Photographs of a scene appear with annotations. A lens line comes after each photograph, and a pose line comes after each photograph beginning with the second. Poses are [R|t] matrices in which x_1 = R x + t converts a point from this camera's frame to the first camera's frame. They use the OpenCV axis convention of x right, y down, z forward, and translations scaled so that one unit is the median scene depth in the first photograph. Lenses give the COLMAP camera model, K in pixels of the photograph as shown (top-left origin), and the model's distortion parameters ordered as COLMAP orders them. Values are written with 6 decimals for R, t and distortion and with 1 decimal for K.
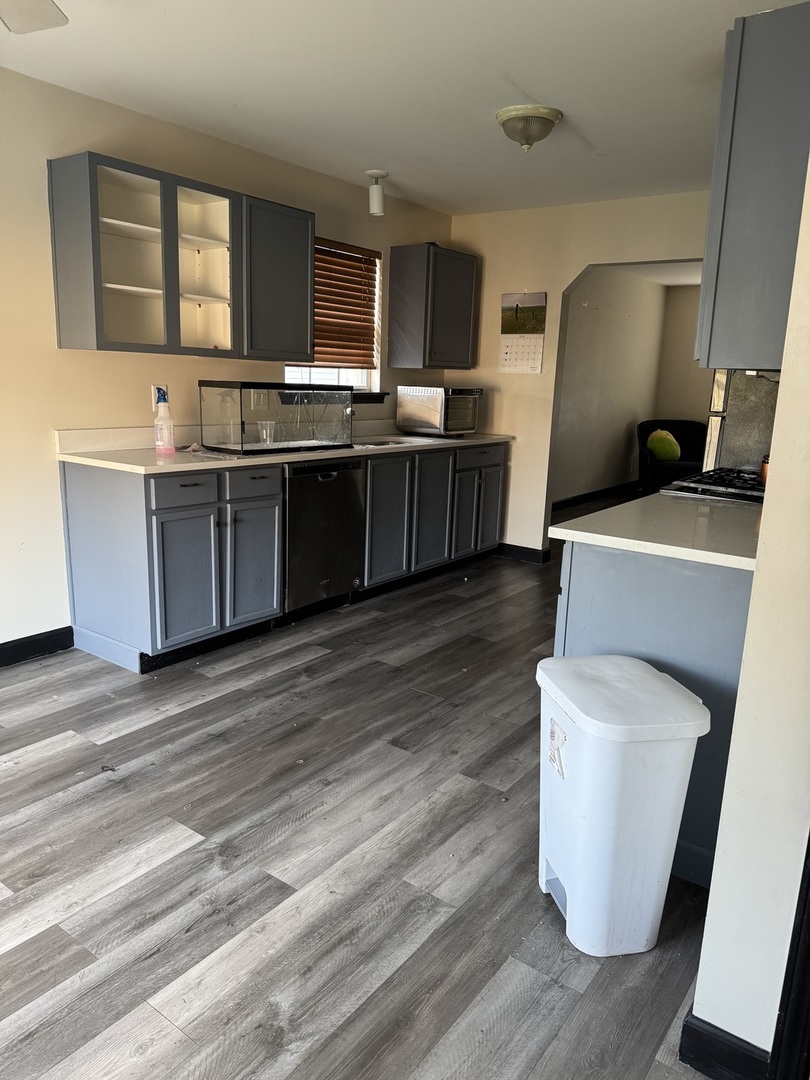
lens RADIAL K [[753.5, 0, 409.8], [0, 753.5, 538.3], [0, 0, 1]] dist [0.103360, -0.155466]
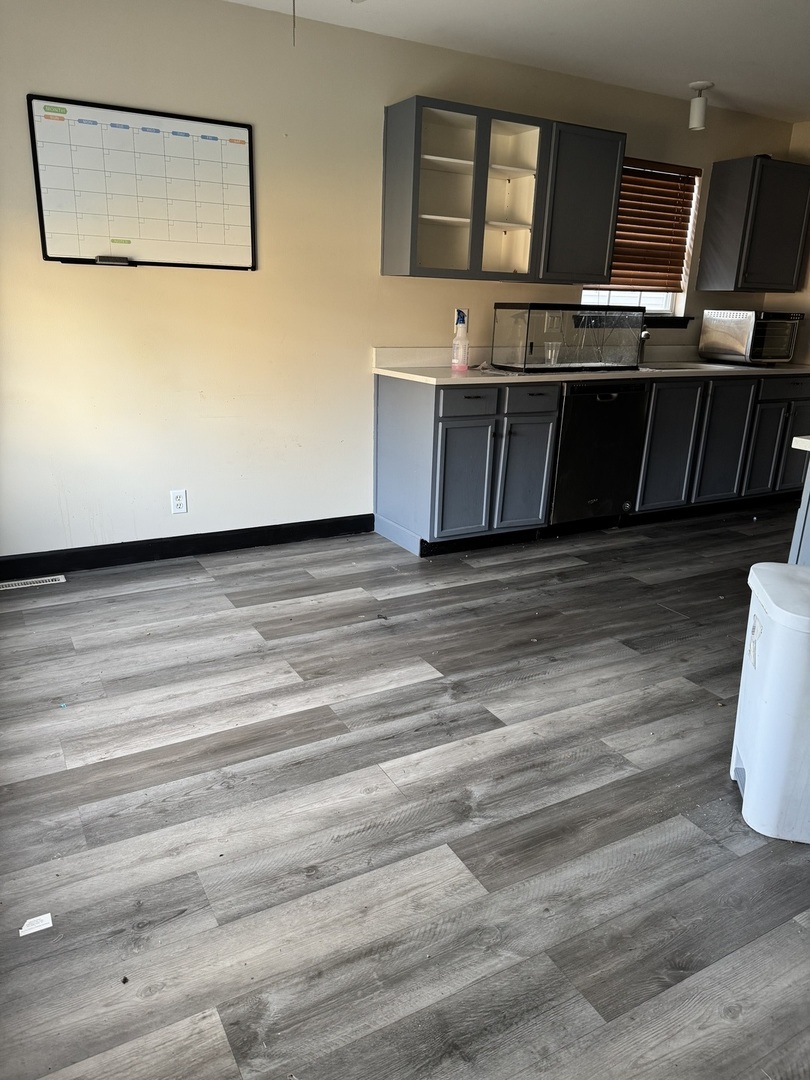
lens RADIAL K [[753.5, 0, 400.7], [0, 753.5, 540.6], [0, 0, 1]] dist [0.150446, -0.273120]
pose [[0.910184, 0.116229, -0.397562, 0.086288], [-0.085754, 0.991904, 0.093661, 0.045558], [0.405229, -0.051156, 0.912783, -0.086152]]
